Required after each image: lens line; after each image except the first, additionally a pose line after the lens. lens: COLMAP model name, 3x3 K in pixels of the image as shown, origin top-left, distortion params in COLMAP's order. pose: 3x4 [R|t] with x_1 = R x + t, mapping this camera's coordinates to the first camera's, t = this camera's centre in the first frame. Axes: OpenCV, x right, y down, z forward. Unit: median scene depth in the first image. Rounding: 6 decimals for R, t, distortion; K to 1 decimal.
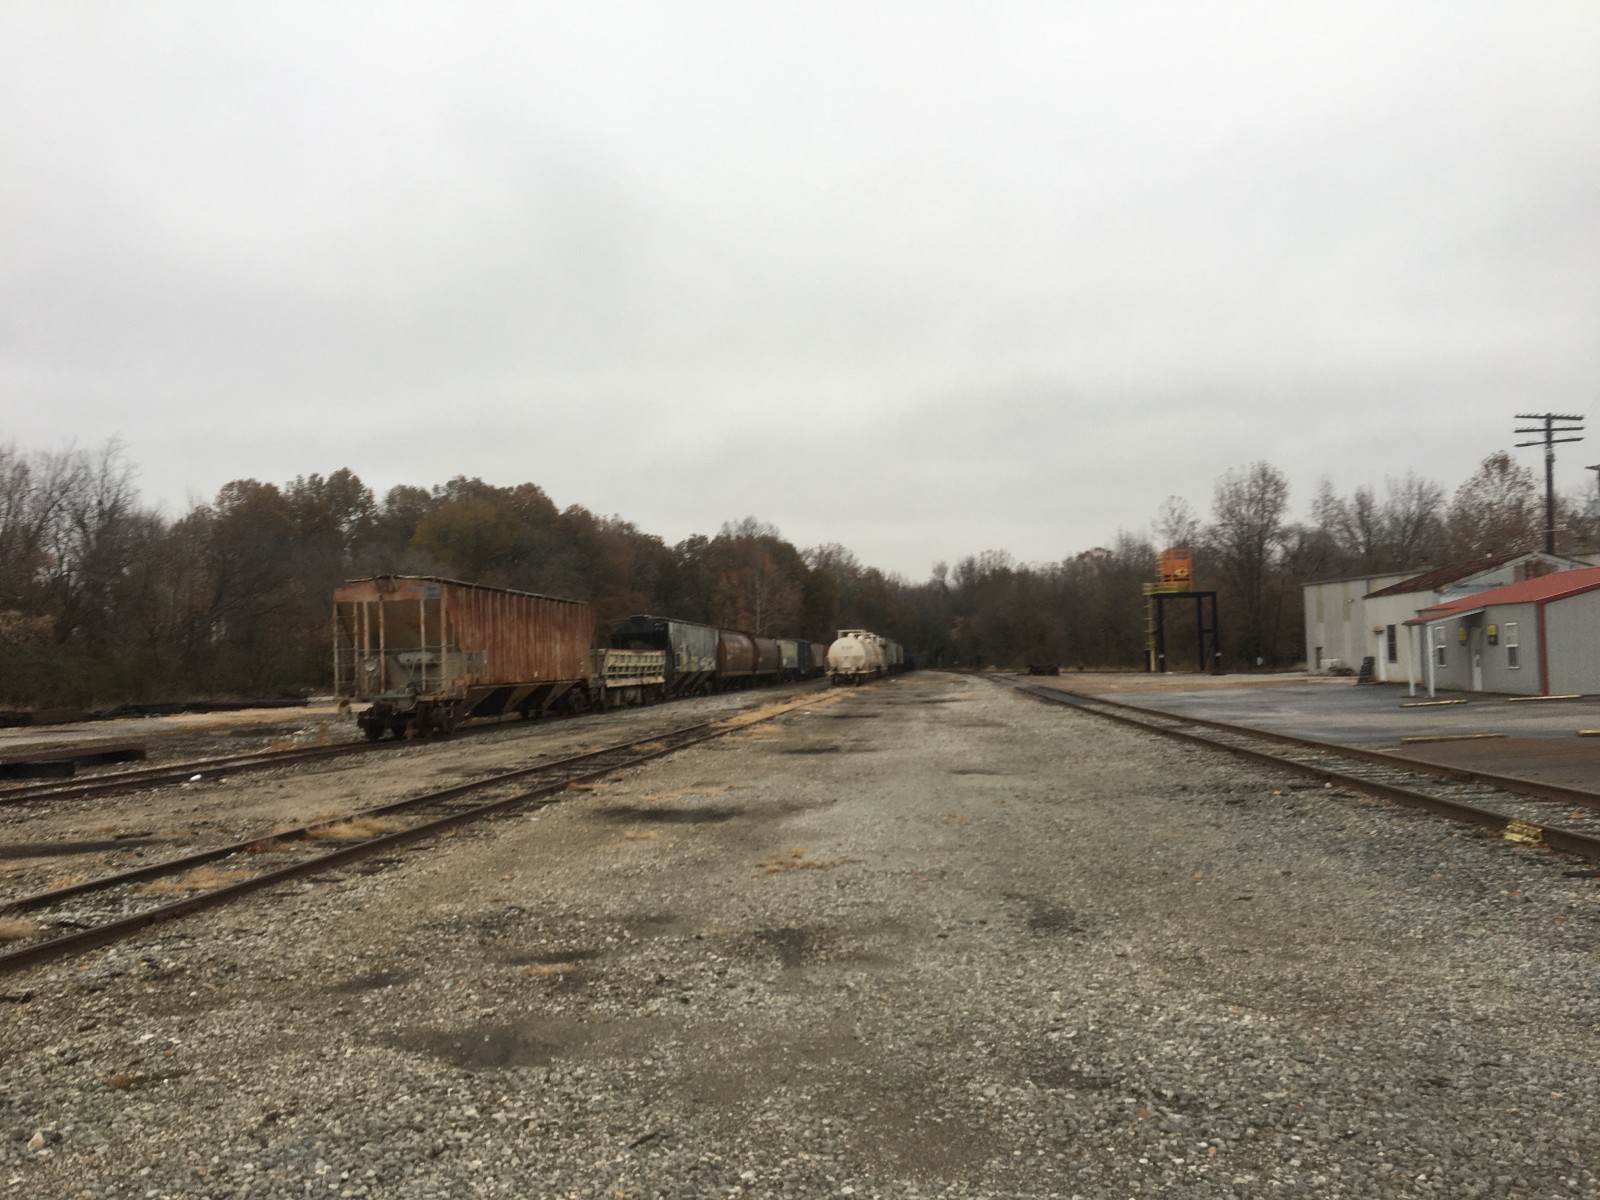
lens RADIAL K [[1297.1, 0, 780.4], [0, 1297.1, 600.7], [0, 0, 1]] dist [0.083297, -0.153749]
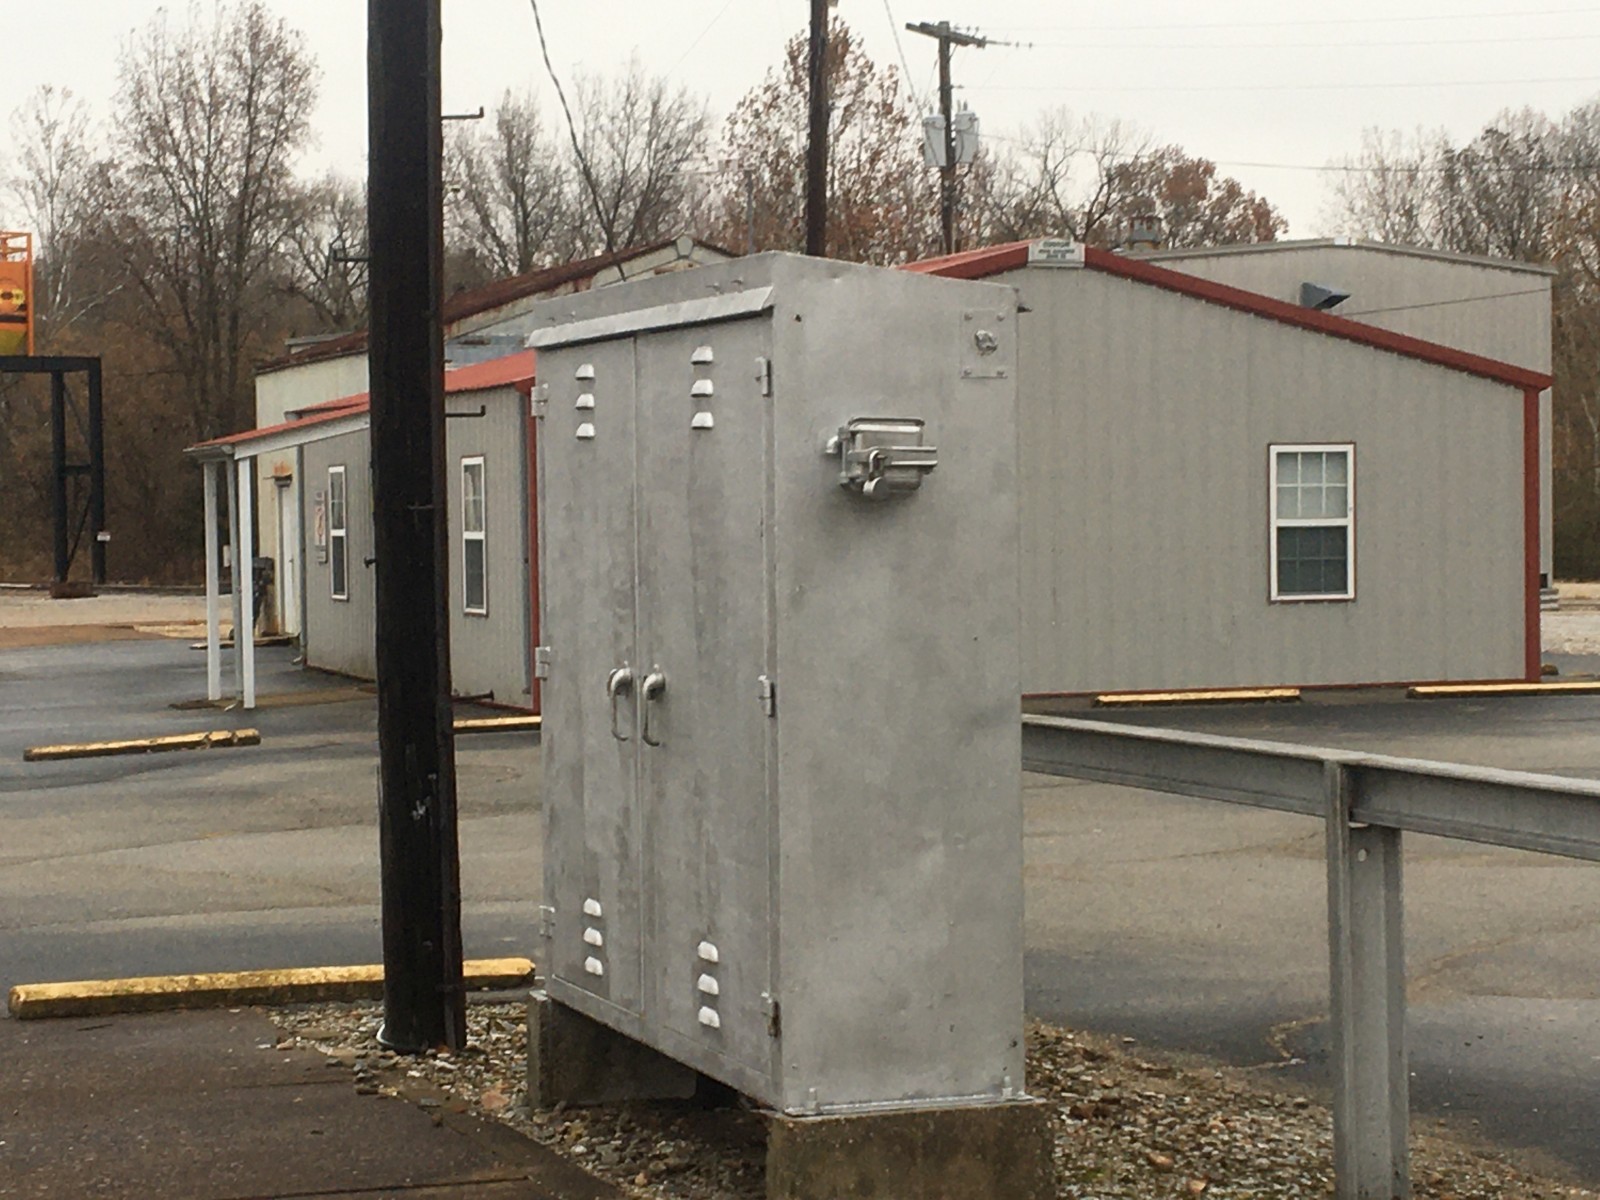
lens RADIAL K [[3501.9, 0, 797.7], [0, 3501.9, 603.2], [0, 0, 1]] dist [-0.028546, 0.121493]
pose [[0.892129, 0.003353, 0.451768, 0.071644], [-0.031773, 0.997962, 0.055336, 0.001034], [-0.450661, -0.063720, 0.890418, 0.071326]]
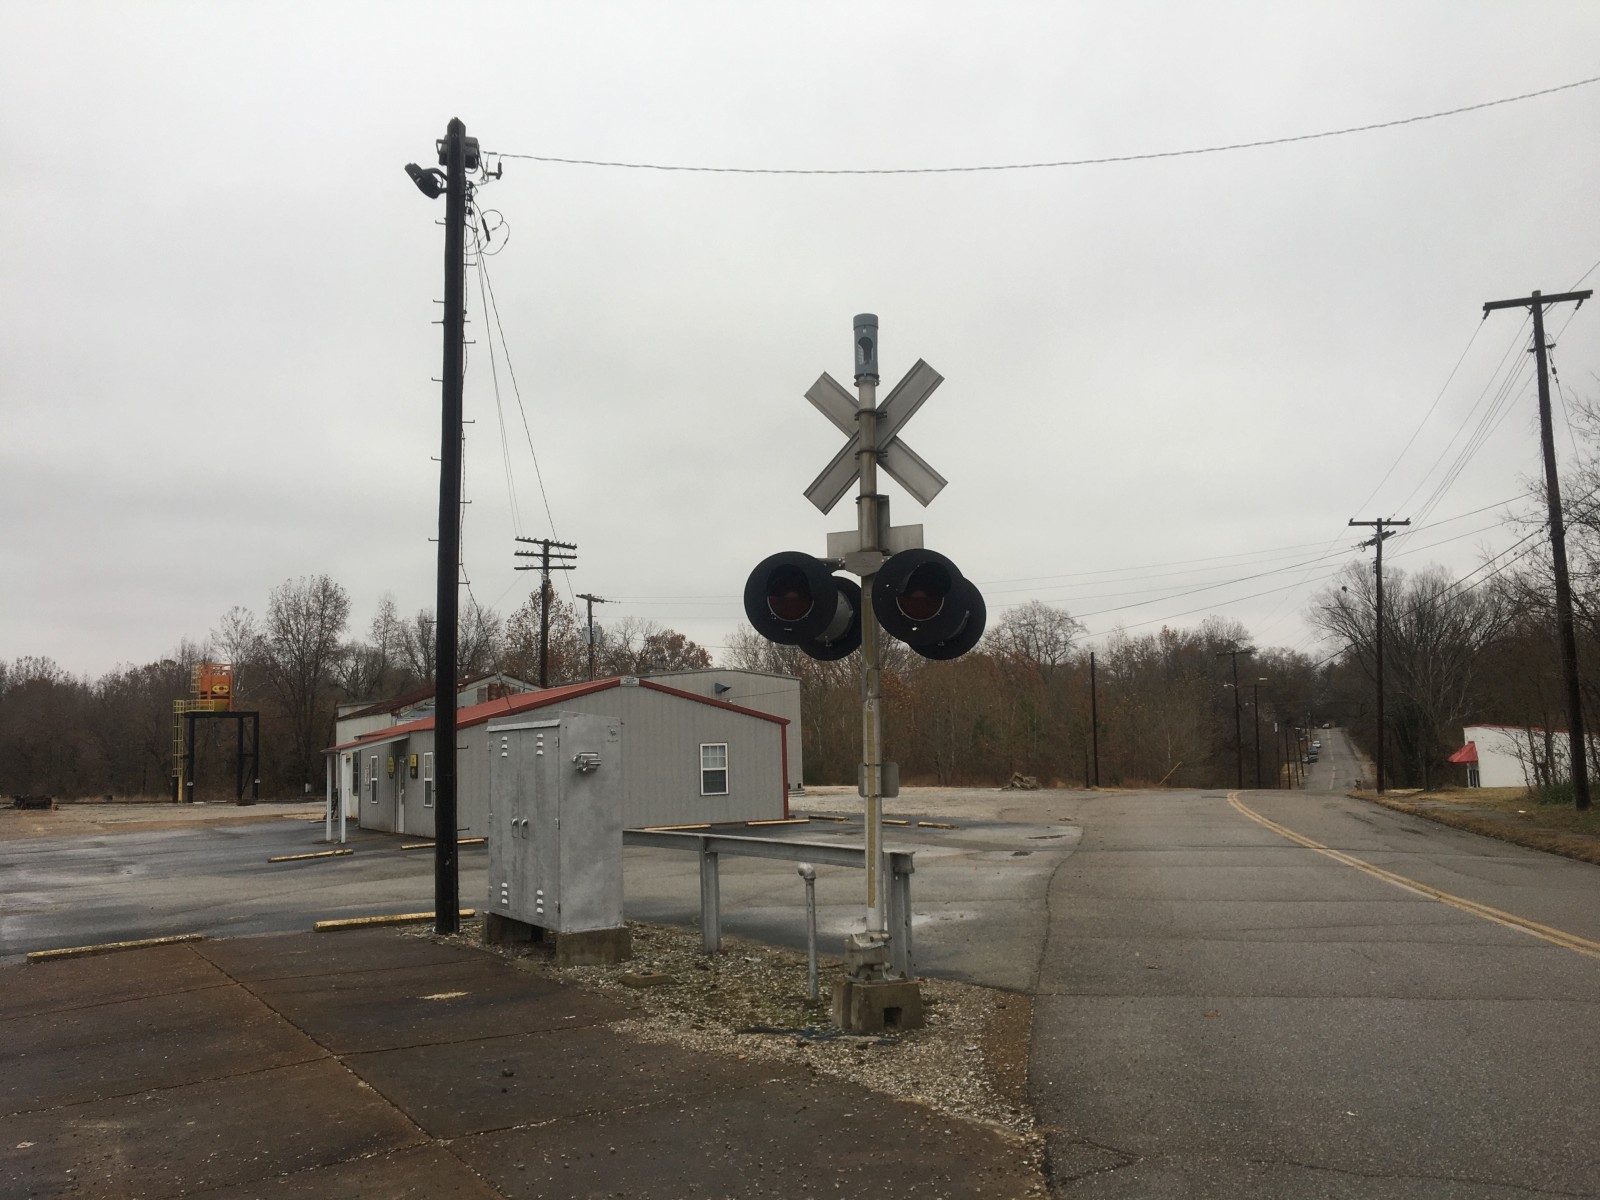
lens RADIAL K [[1297.1, 0, 780.4], [0, 1297.1, 600.7], [0, 0, 1]] dist [0.083297, -0.153749]
pose [[0.791712, 0.076126, 0.606133, 0.057484], [-0.019731, 0.994874, -0.099176, -0.000414], [-0.610576, 0.066559, 0.789156, 0.048134]]
